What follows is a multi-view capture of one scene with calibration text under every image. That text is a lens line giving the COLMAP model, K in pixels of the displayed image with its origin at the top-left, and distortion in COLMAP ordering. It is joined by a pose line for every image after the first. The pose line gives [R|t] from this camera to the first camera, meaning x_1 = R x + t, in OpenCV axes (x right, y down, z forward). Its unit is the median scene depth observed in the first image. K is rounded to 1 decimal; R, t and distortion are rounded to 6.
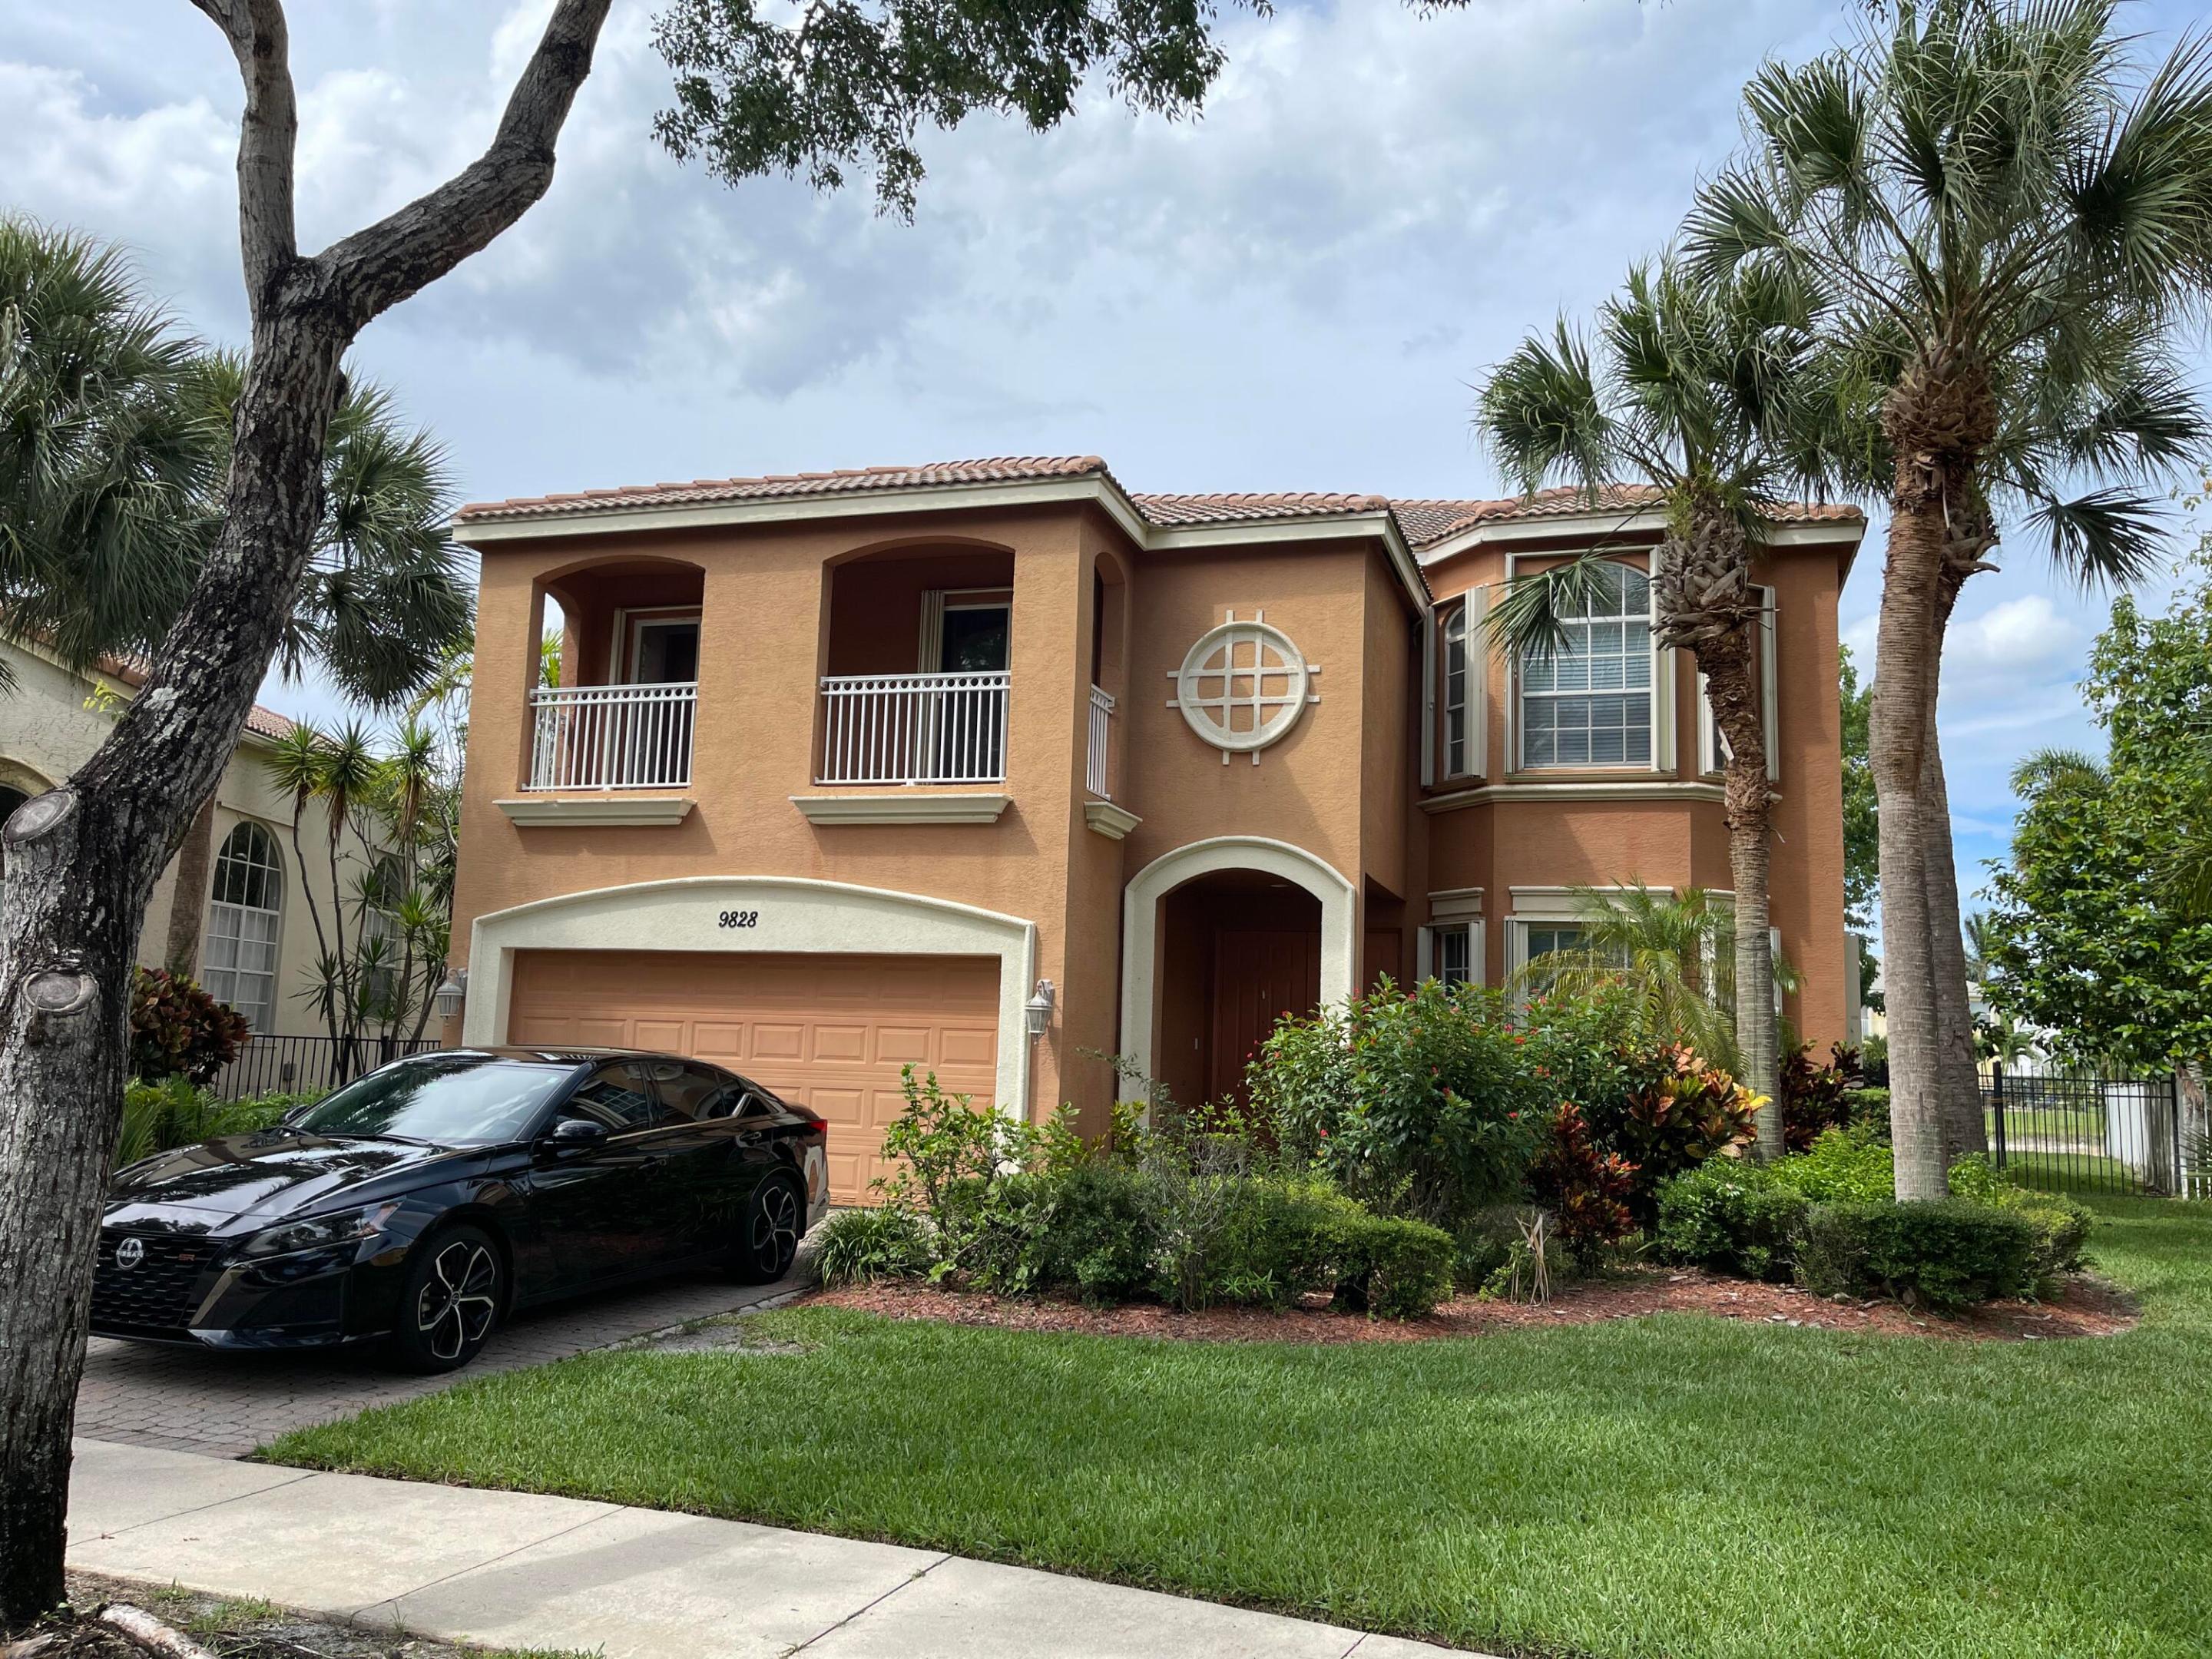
lens RADIAL K [[1662.0, 0, 1102.5], [0, 1662.0, 830.3], [0, 0, 1]] dist [0.020672, -0.021206]
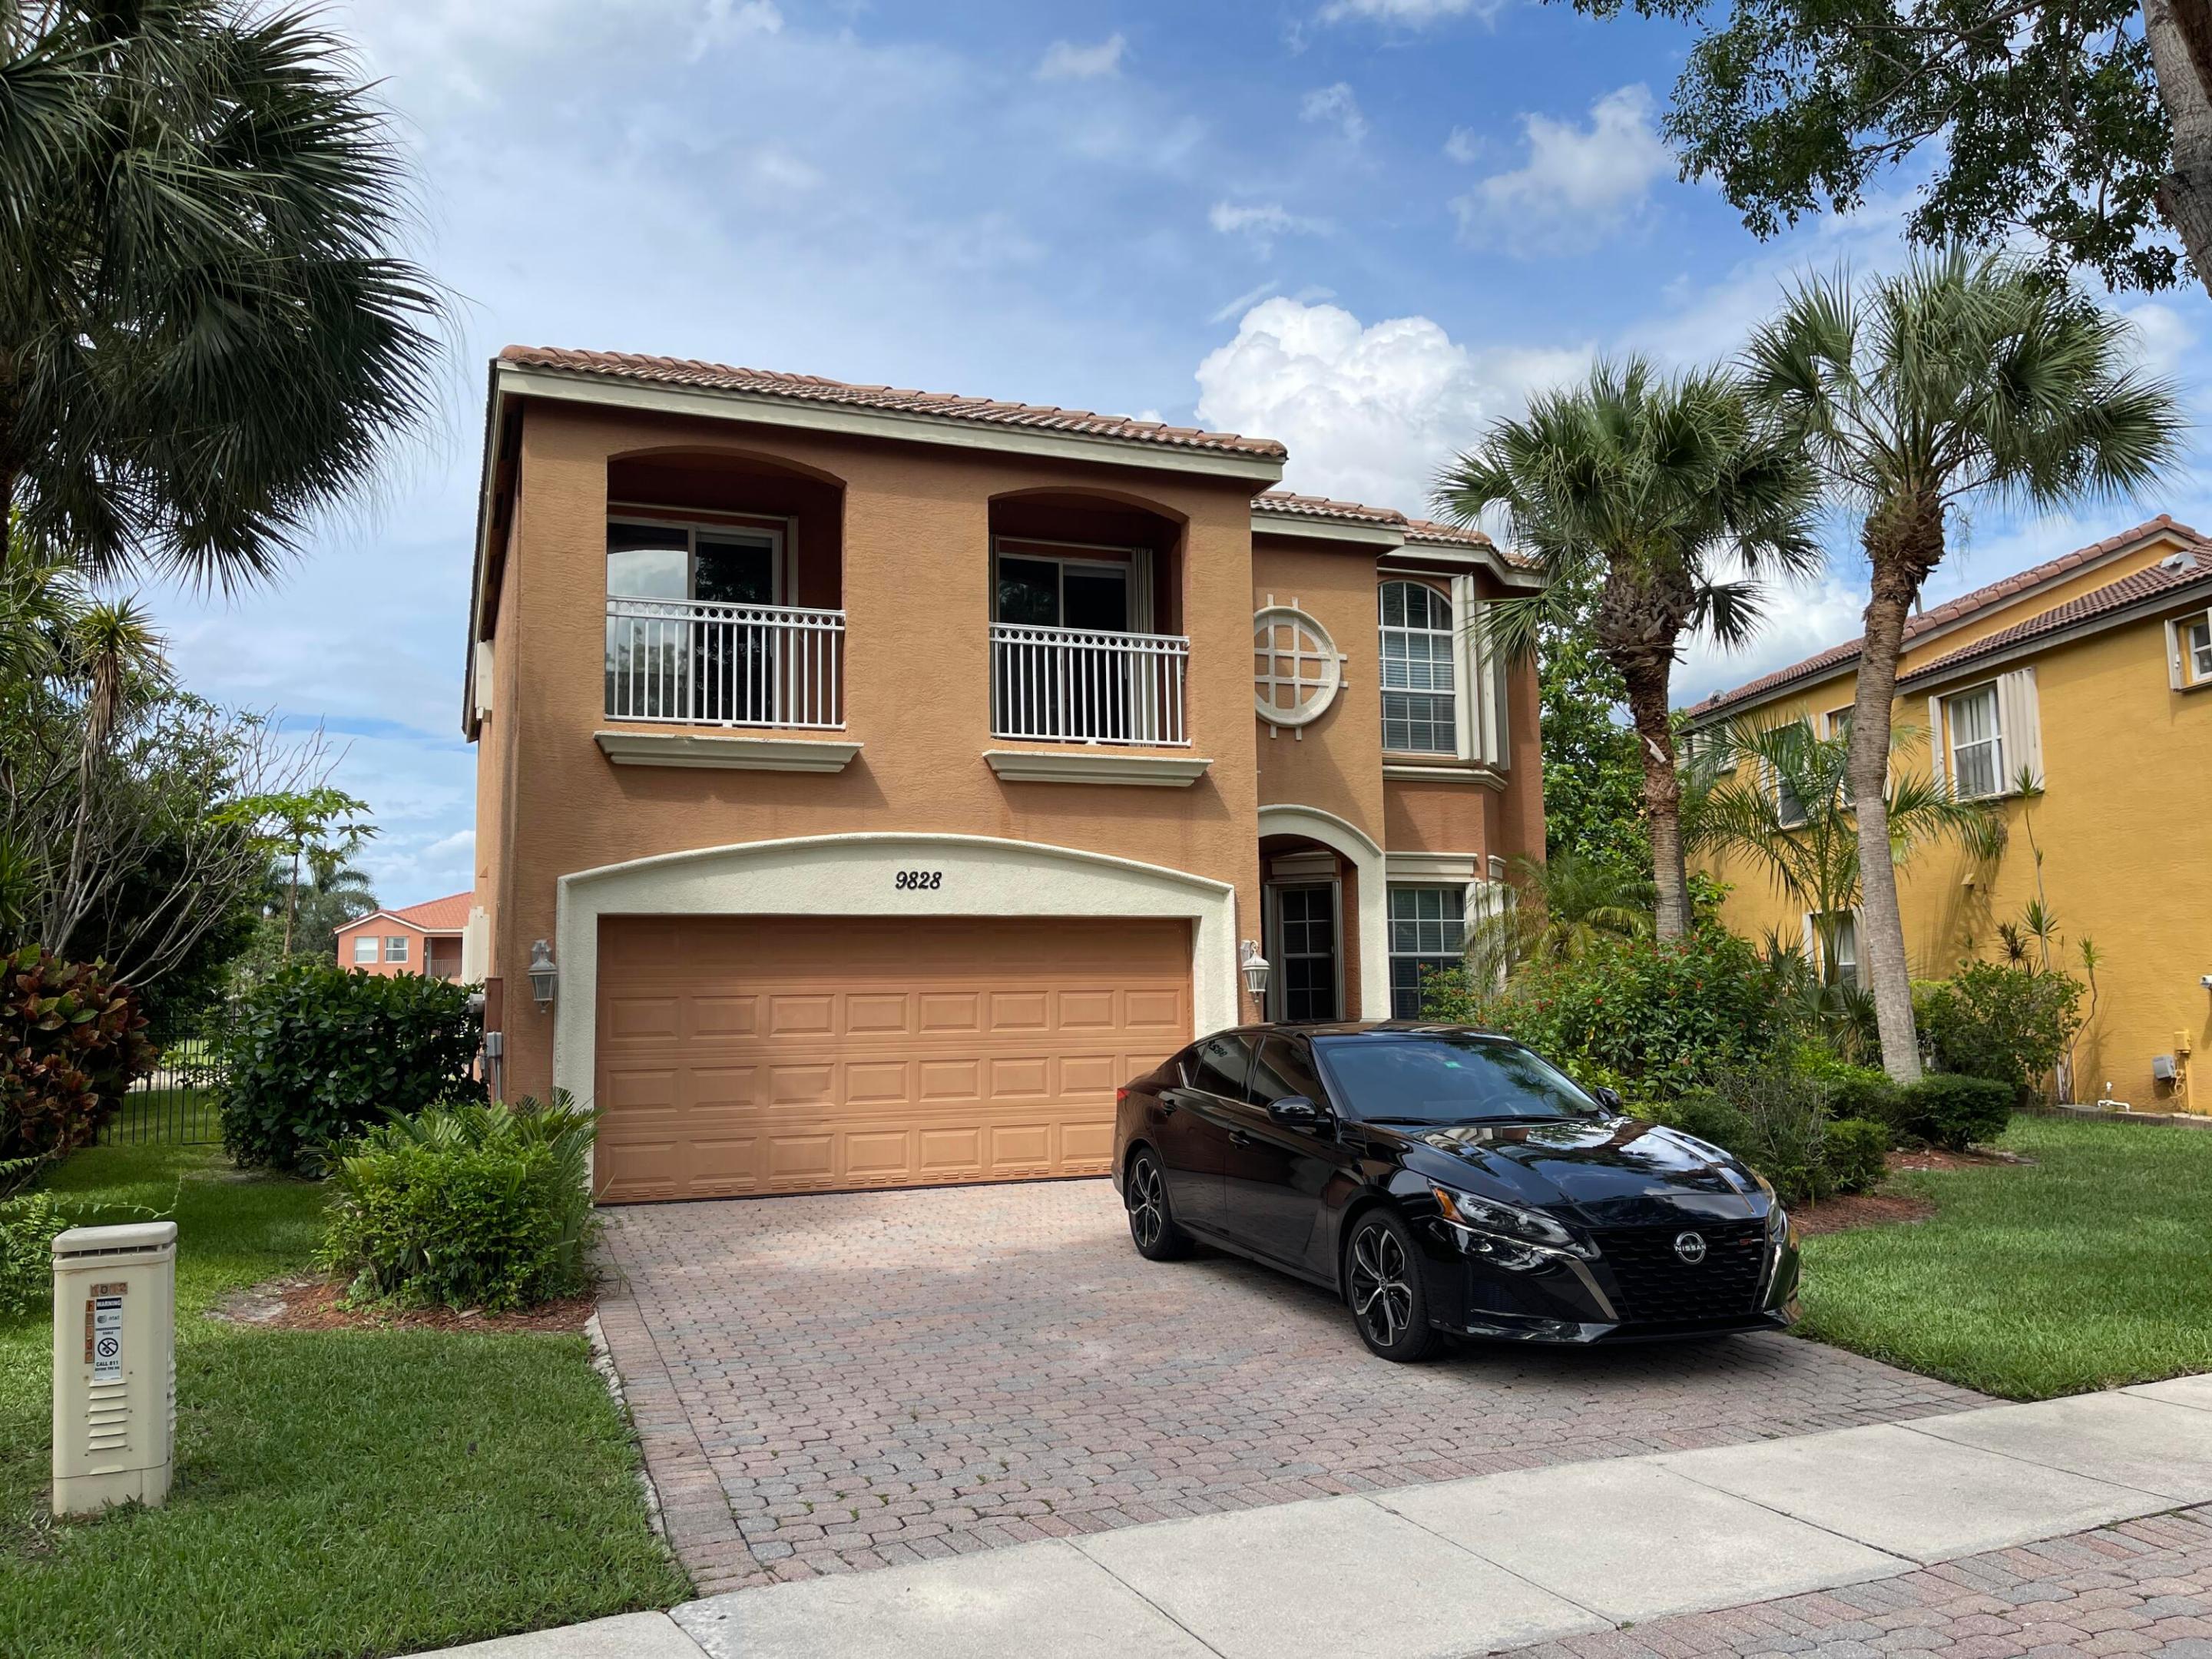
lens RADIAL K [[1662.0, 0, 1102.3], [0, 1662.0, 830.1], [0, 0, 1]] dist [0.020672, -0.021206]
pose [[0.777188, 0.020460, 0.628936, -0.701704], [-0.042665, 0.998885, 0.020228, 0.003243], [-0.627821, -0.042555, 0.777194, 0.227556]]
